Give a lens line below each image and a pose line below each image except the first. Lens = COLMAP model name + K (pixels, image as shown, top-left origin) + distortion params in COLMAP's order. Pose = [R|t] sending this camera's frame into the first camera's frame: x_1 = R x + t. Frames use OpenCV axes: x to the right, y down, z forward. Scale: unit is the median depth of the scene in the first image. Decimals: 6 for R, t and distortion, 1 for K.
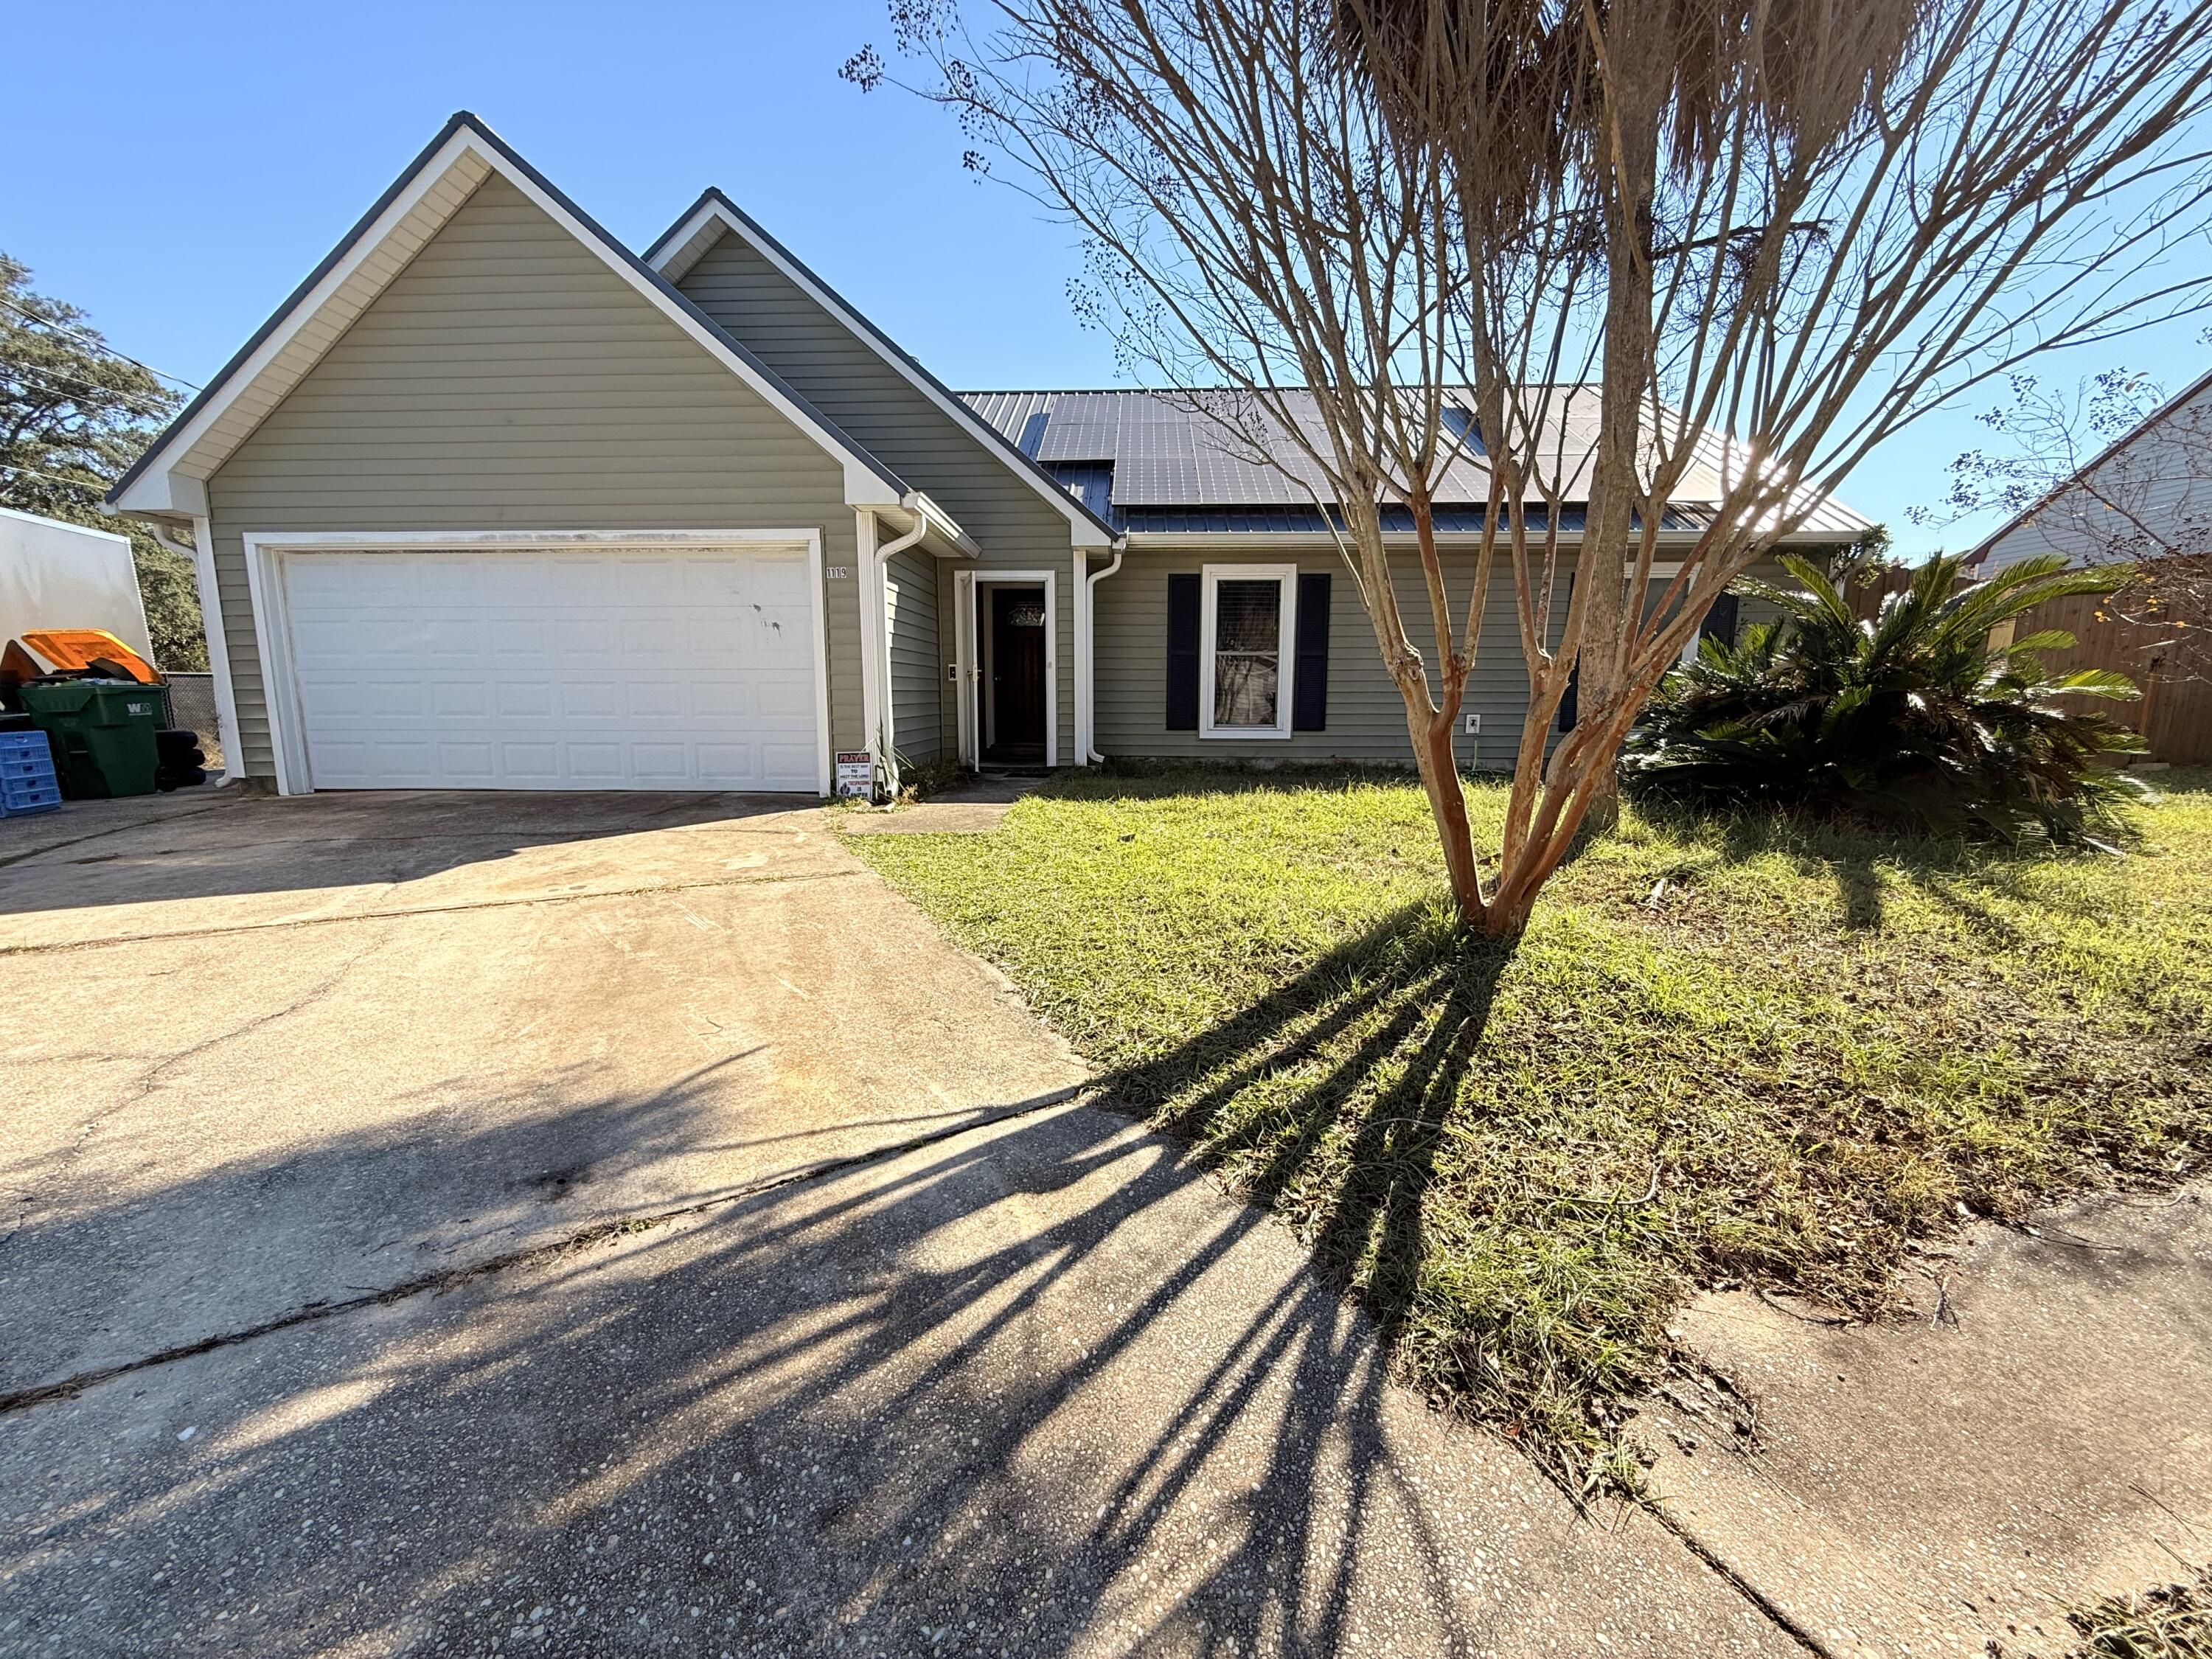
lens RADIAL K [[878.7, 0, 1095.2], [0, 878.7, 830.5], [0, 0, 1]] dist [0.002669, 0.000440]
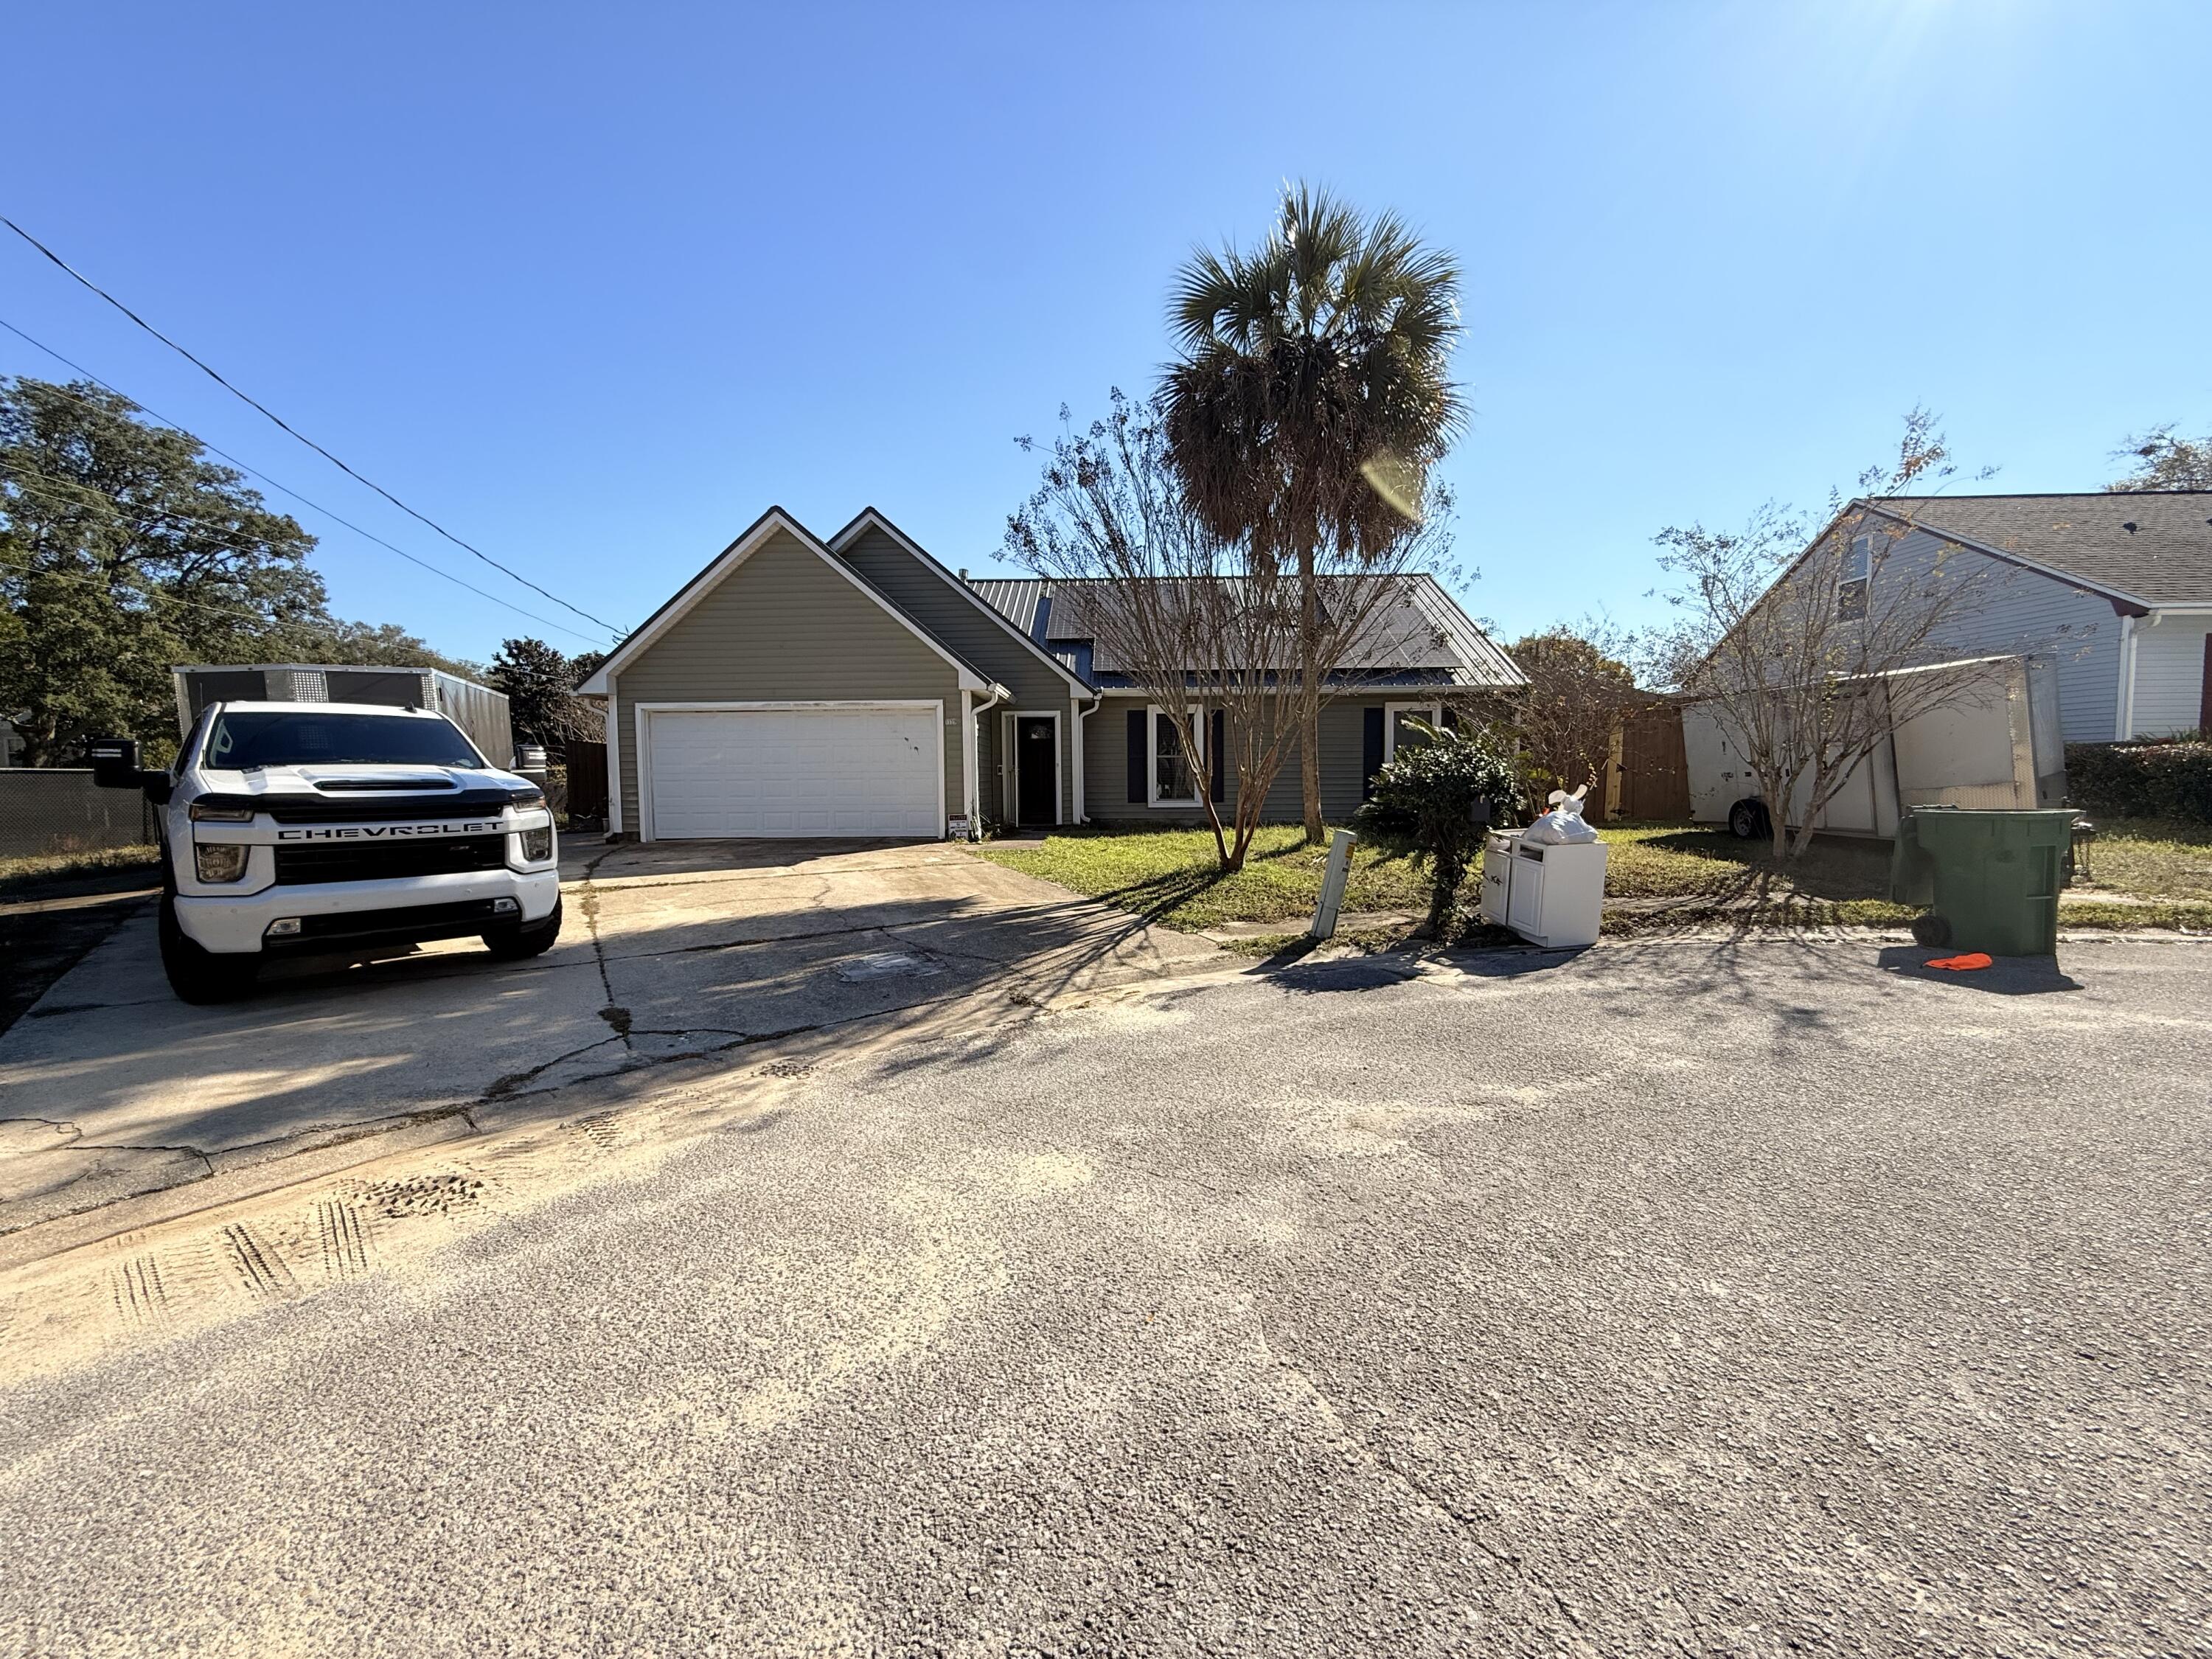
lens RADIAL K [[878.7, 0, 1109.3], [0, 878.7, 832.5], [0, 0, 1]] dist [0.002669, 0.000440]
pose [[0.999304, -0.011878, 0.035362, -0.016856], [0.015014, 0.995848, -0.089788, 0.114556], [-0.034148, 0.090256, 0.995333, -0.820766]]
